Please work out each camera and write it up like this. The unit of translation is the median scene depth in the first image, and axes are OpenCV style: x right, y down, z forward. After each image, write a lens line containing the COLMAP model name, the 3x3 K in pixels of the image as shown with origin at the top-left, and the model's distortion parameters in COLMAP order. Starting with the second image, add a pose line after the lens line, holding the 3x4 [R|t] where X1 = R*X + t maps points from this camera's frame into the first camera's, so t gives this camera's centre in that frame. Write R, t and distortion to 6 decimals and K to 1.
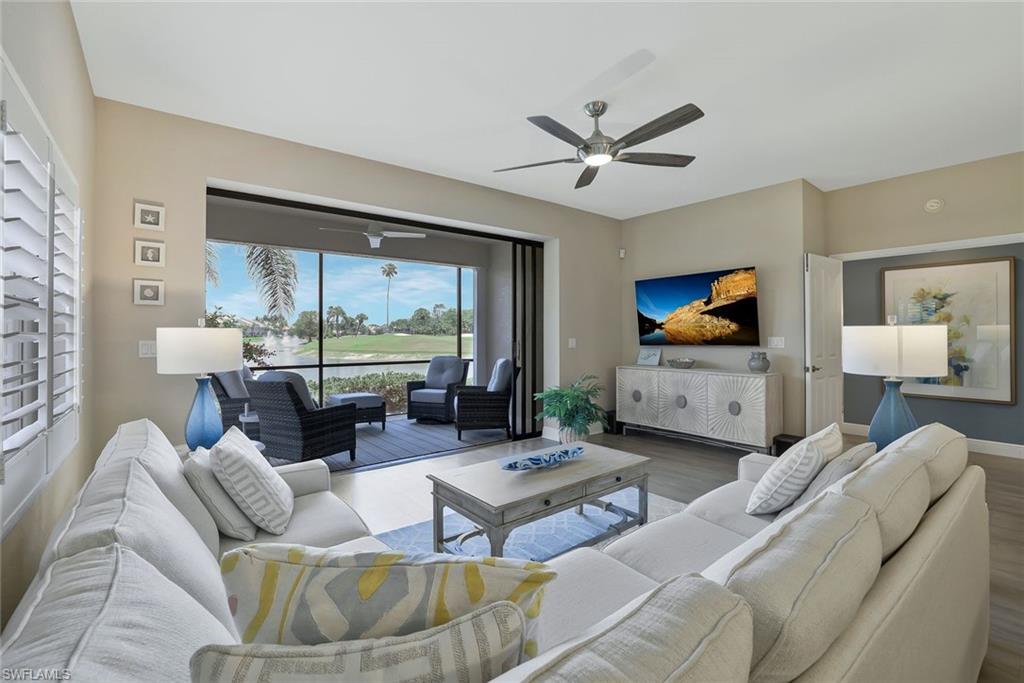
lens RADIAL K [[445.3, 0, 510.3], [0, 445.3, 336.1], [0, 0, 1]] dist [-0.023736, 0.001623]
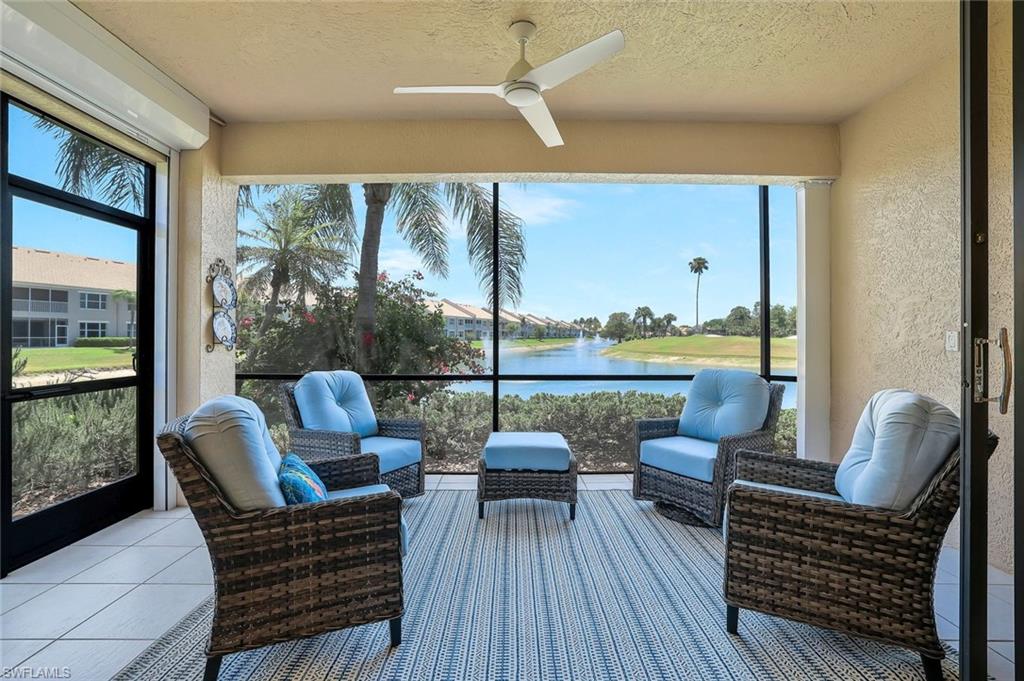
lens RADIAL K [[445.3, 0, 511.0], [0, 445.3, 334.6], [0, 0, 1]] dist [-0.023736, 0.001623]
pose [[0.777015, 0.000053, -0.629482, -0.026179], [-0.005318, 0.999965, -0.006480, 0.010784], [0.629460, 0.008383, 0.776988, 0.453491]]
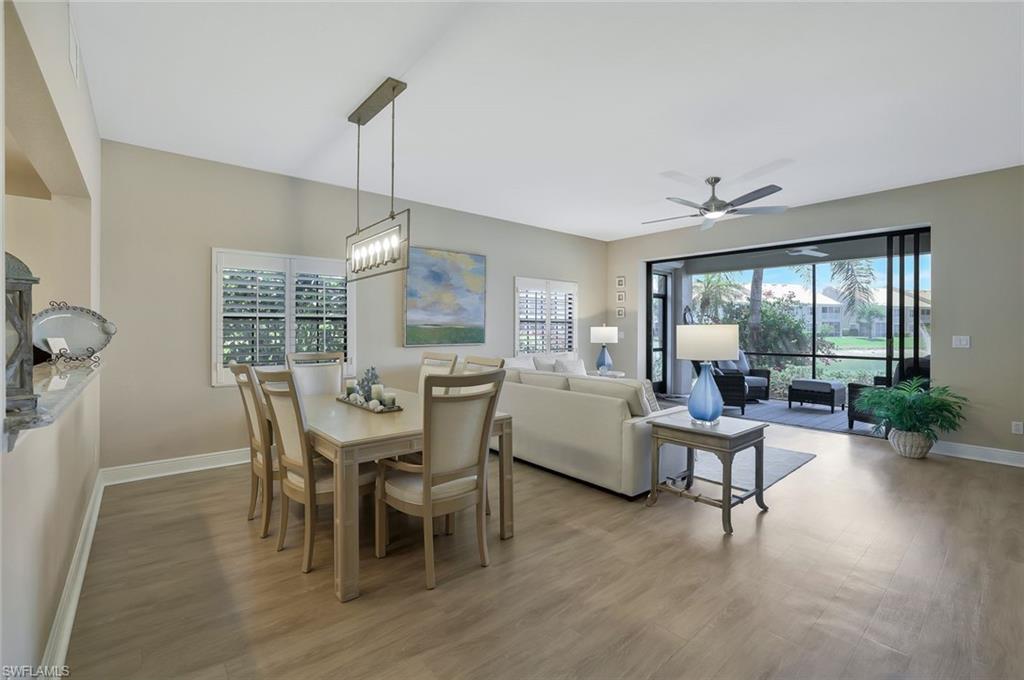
lens RADIAL K [[445.3, 0, 512.9], [0, 445.3, 334.2], [0, 0, 1]] dist [-0.023736, 0.001623]
pose [[0.028892, 0.008768, -0.999544, 0.648559], [0.002423, 0.999958, 0.008842, -0.004258], [0.999580, -0.002678, 0.028870, 0.105213]]
